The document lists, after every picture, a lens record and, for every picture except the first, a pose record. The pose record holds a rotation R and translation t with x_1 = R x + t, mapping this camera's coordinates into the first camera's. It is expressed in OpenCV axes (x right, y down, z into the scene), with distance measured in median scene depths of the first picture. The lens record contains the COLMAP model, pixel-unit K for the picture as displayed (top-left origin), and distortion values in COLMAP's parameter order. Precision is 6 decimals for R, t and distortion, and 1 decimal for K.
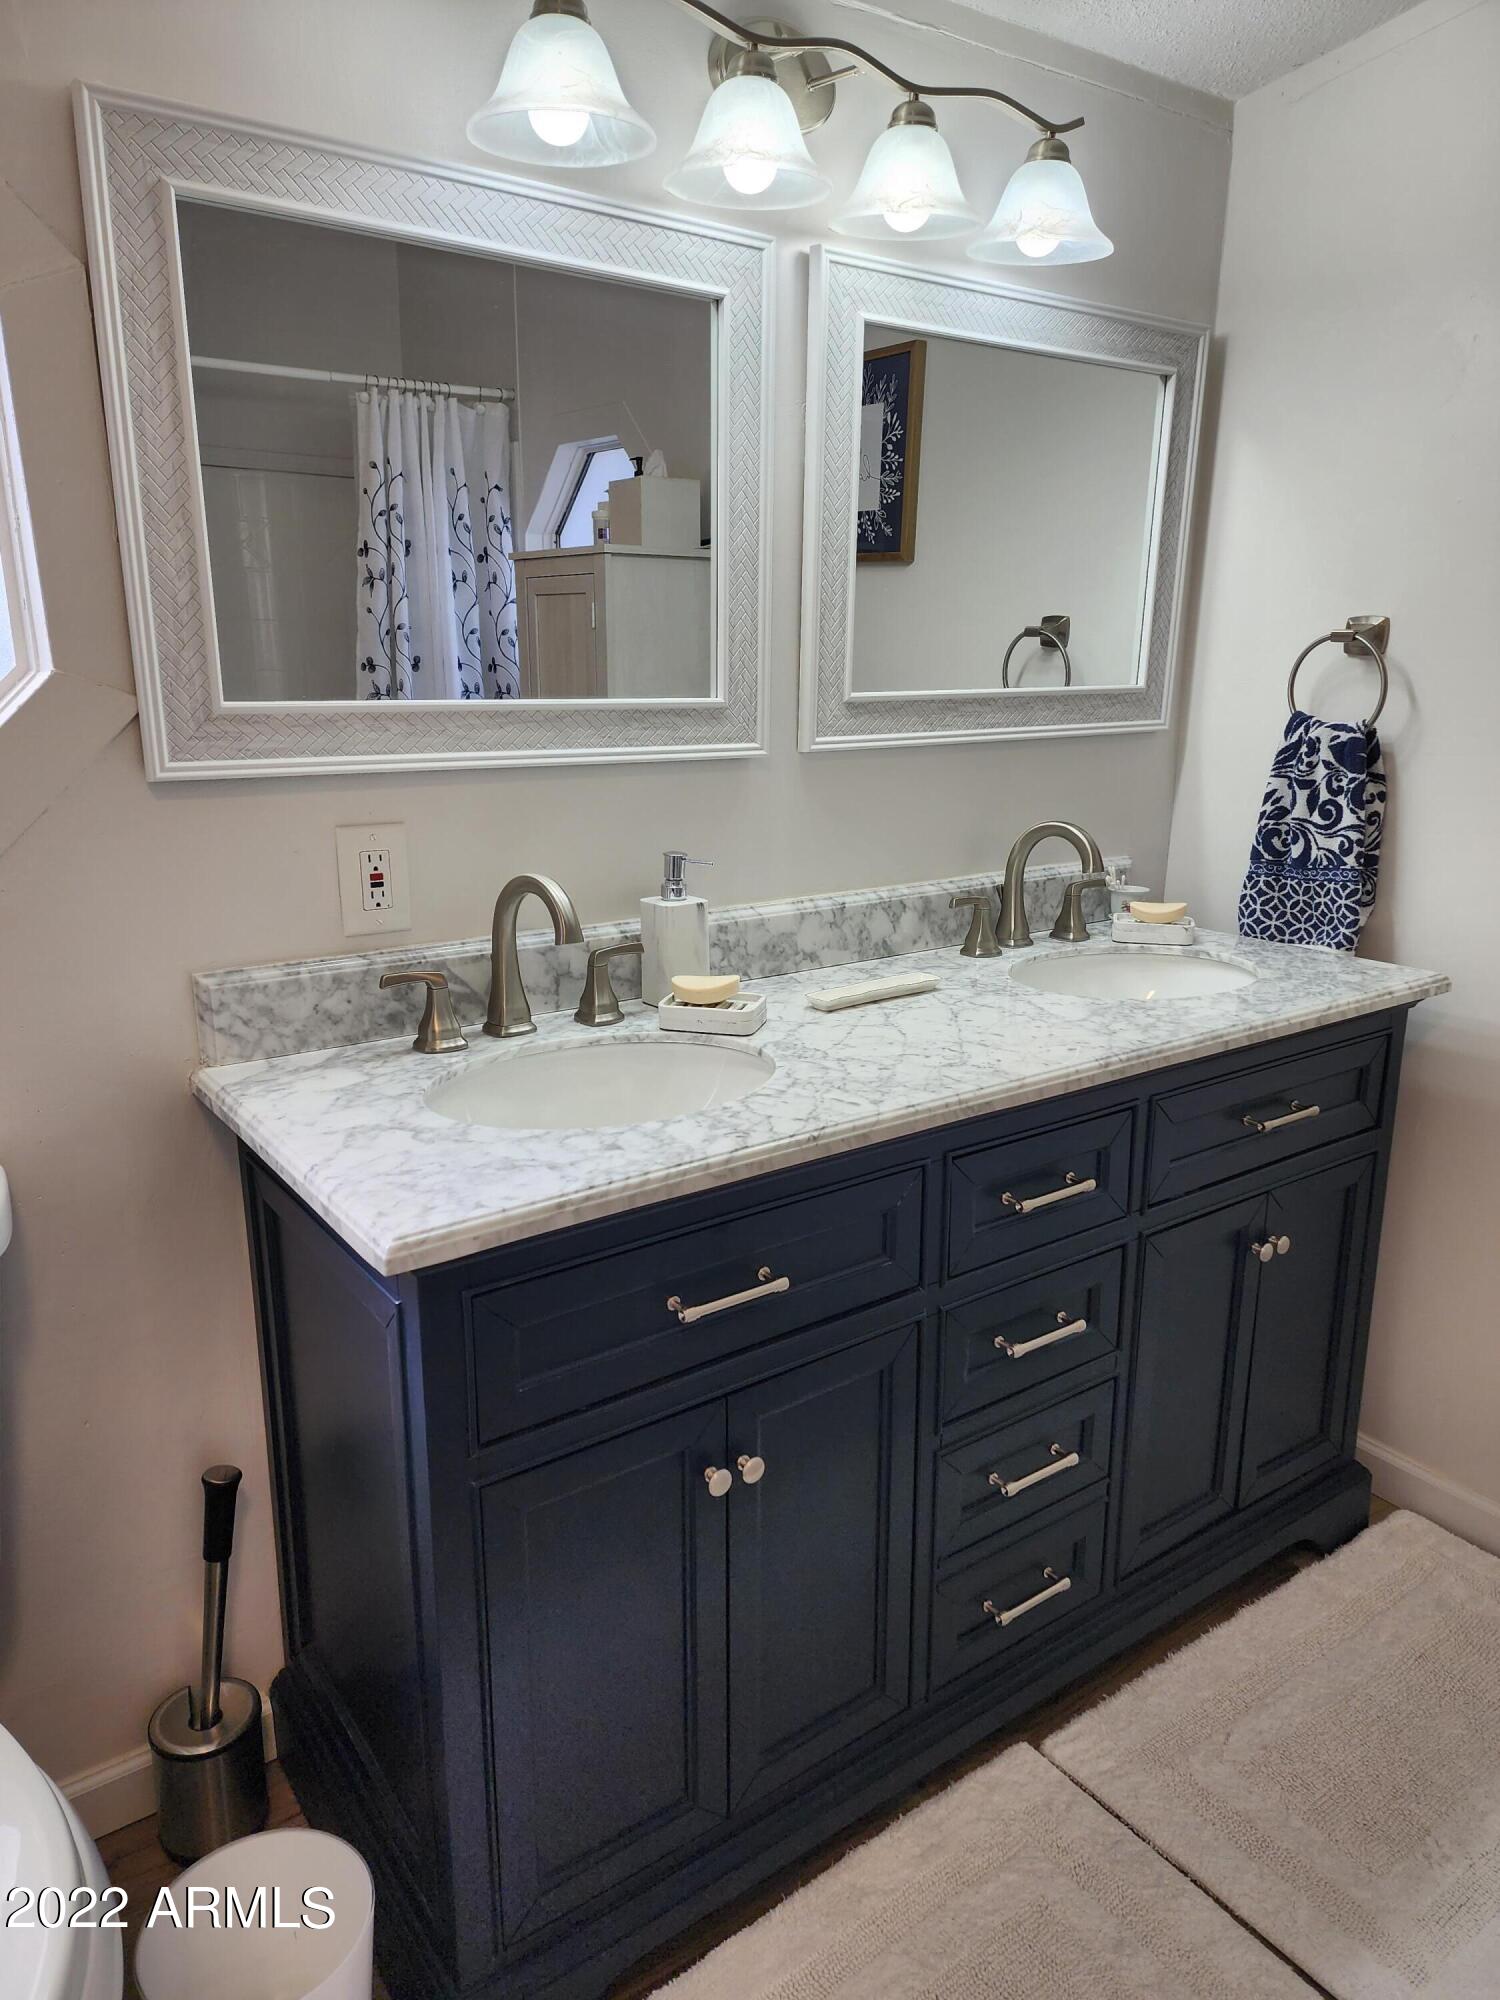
lens RADIAL K [[1345.2, 0, 753.8], [0, 1345.2, 1012.9], [0, 0, 1]] dist [0.093614, -0.079880]
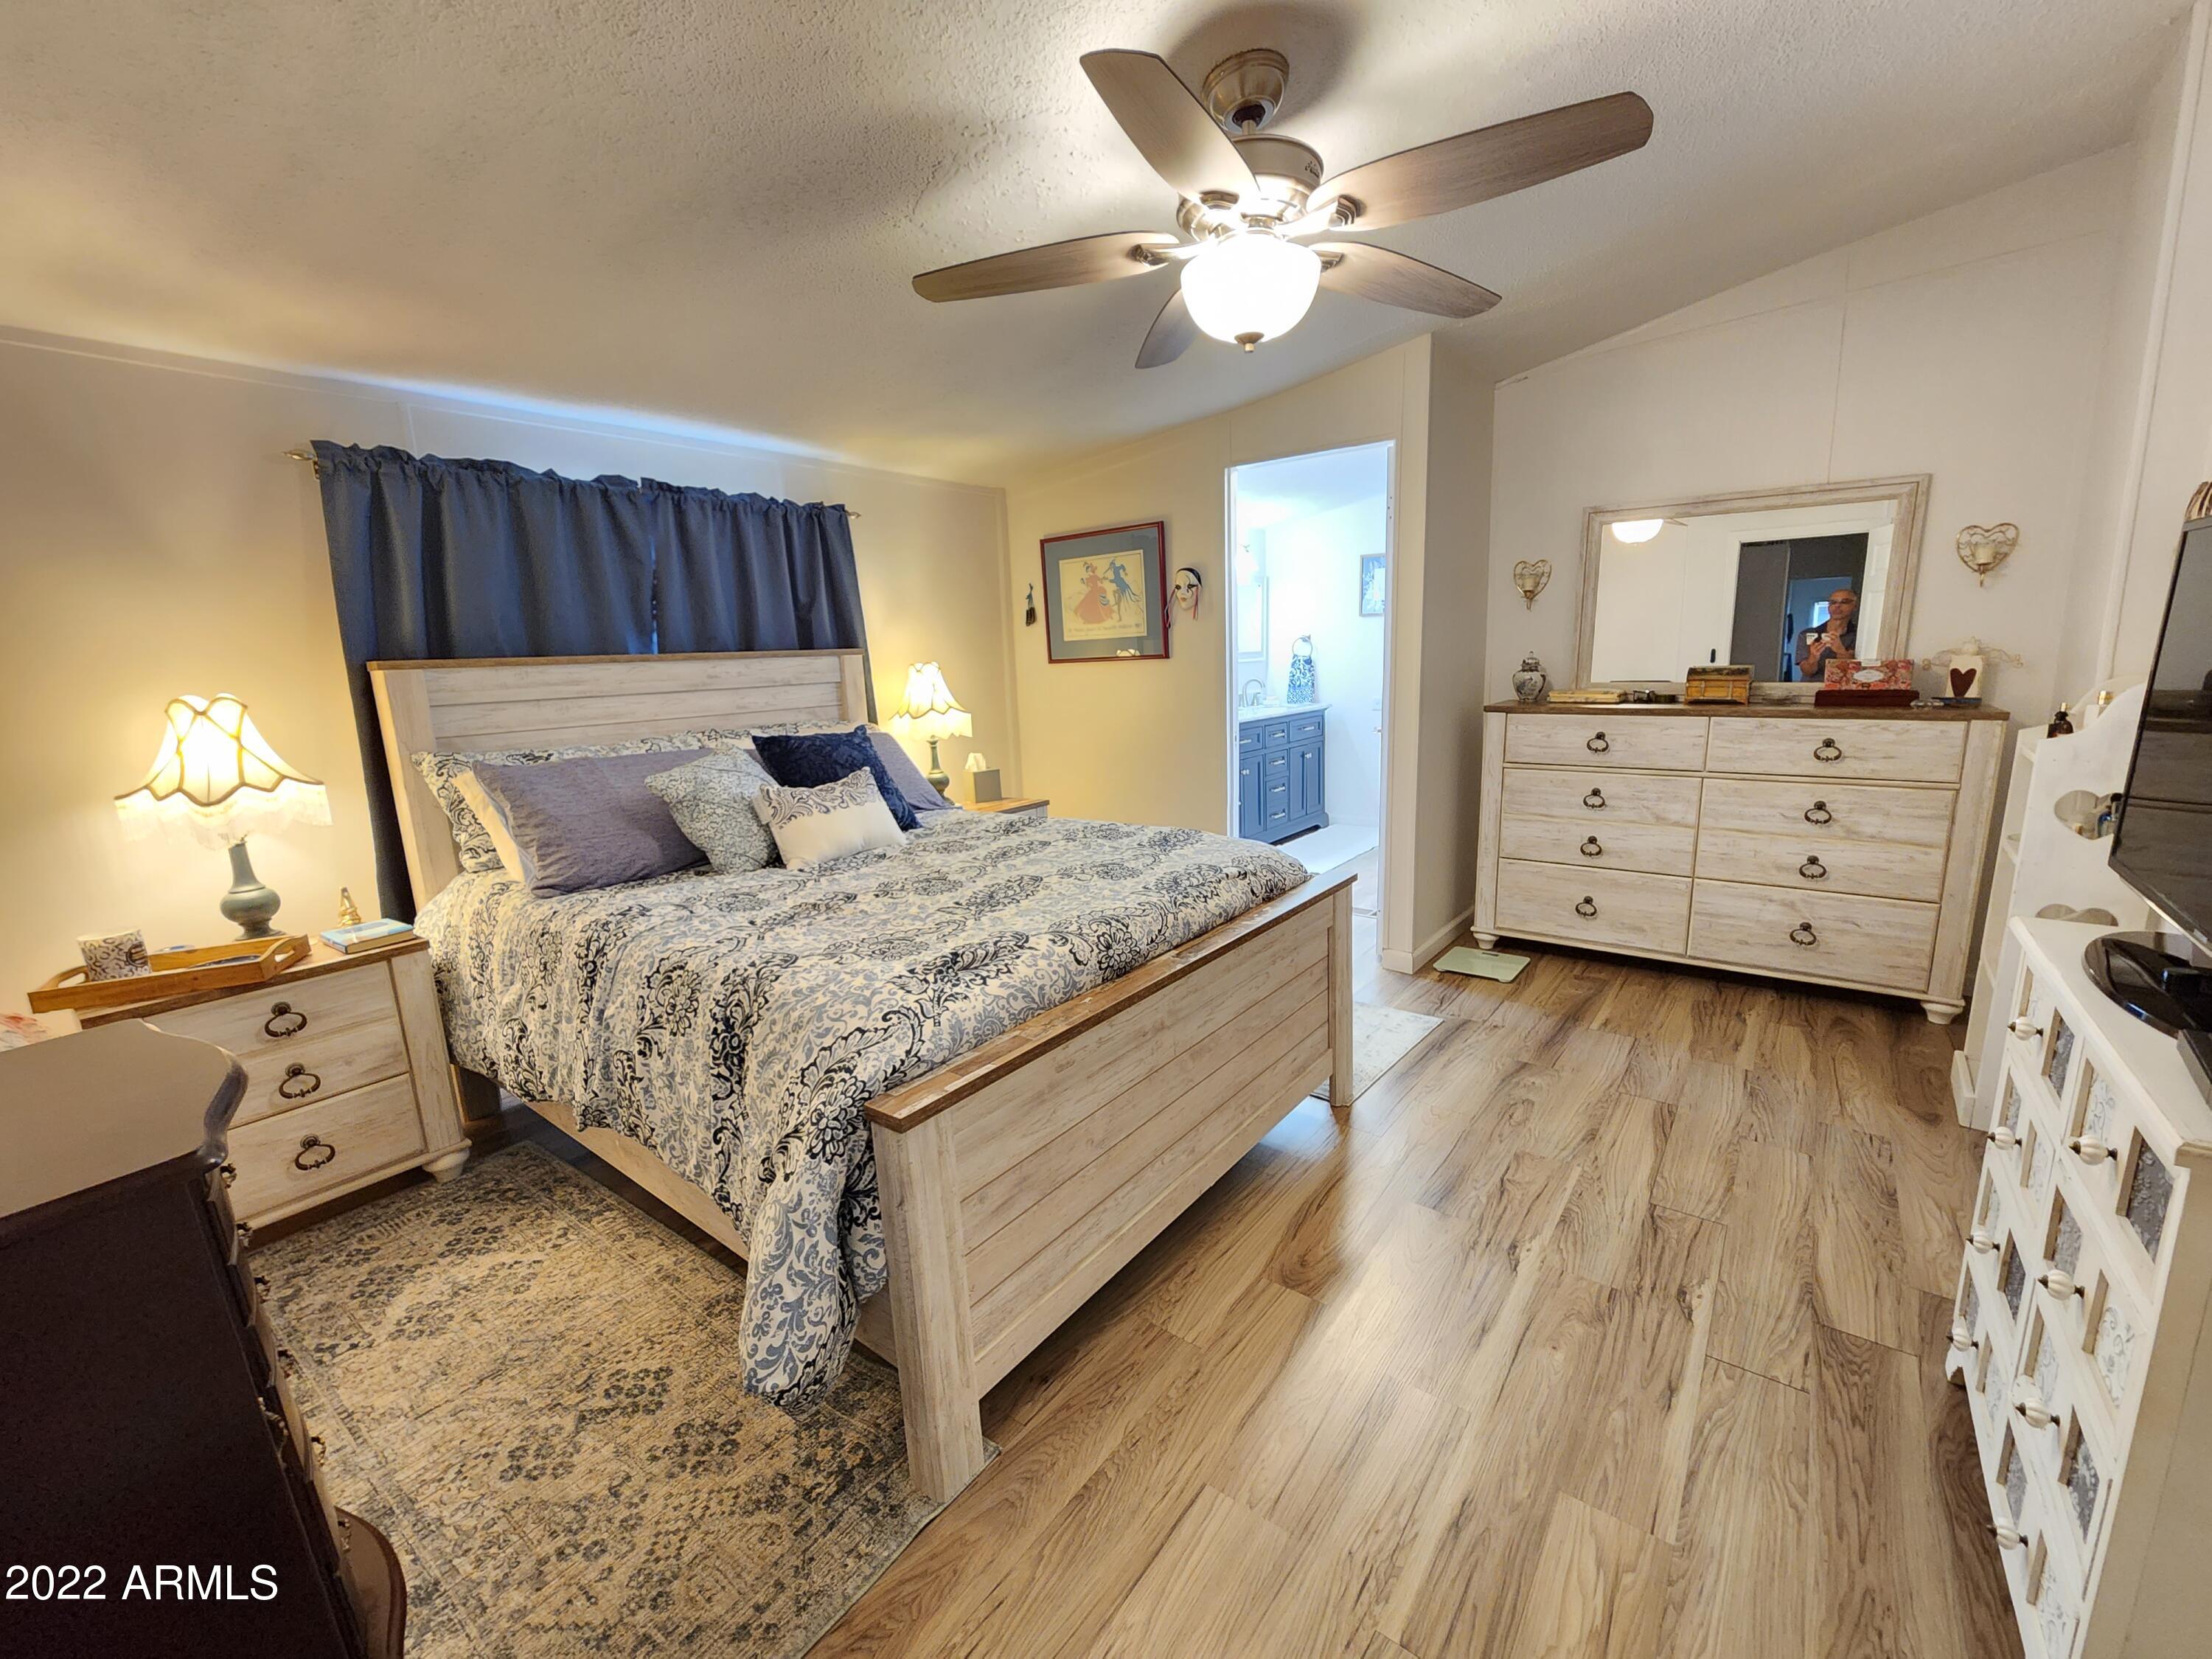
lens RADIAL K [[910.7, 0, 1103.1], [0, 910.7, 829.1], [0, 0, 1]] dist [0.004571, 0.000120]
pose [[0.959374, -0.094050, 0.266001, -1.351262], [0.113090, 0.991939, -0.057157, 0.579511], [-0.258481, 0.084917, 0.962277, -2.156787]]
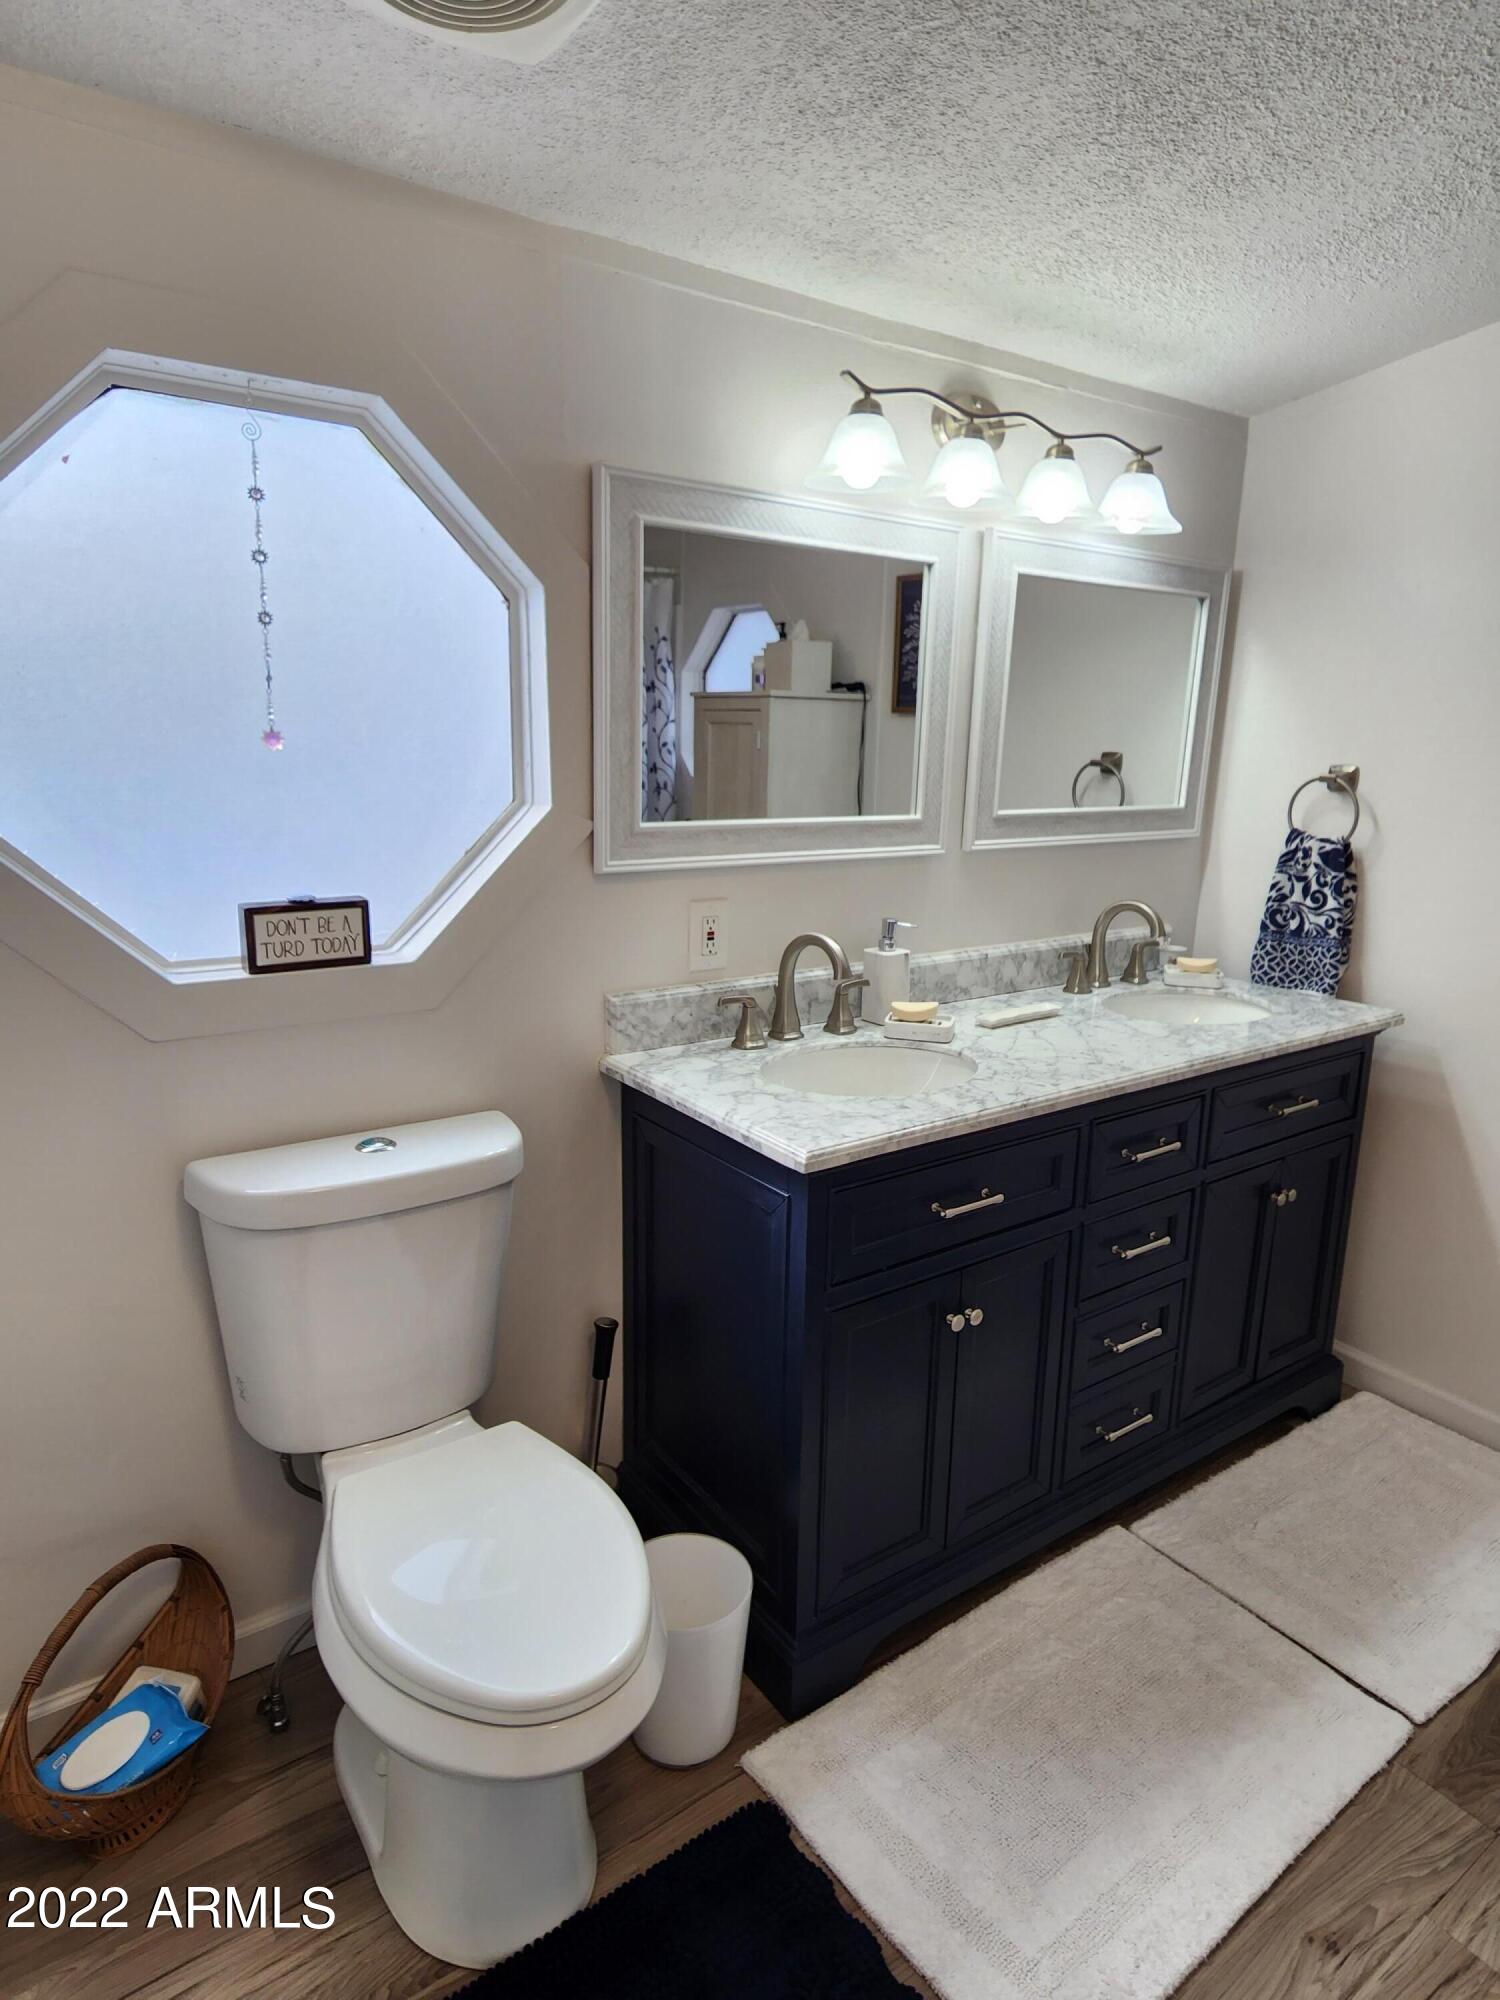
lens RADIAL K [[1148.8, 0, 750.0], [0, 1148.8, 1000.0], [0, 0, 1]] dist [0.006376, 0.000406]
pose [[0.999747, 0.018407, -0.012903, -0.188869], [-0.018858, 0.999182, -0.035775, 0.017549], [0.012234, 0.036009, 0.999277, -0.255758]]
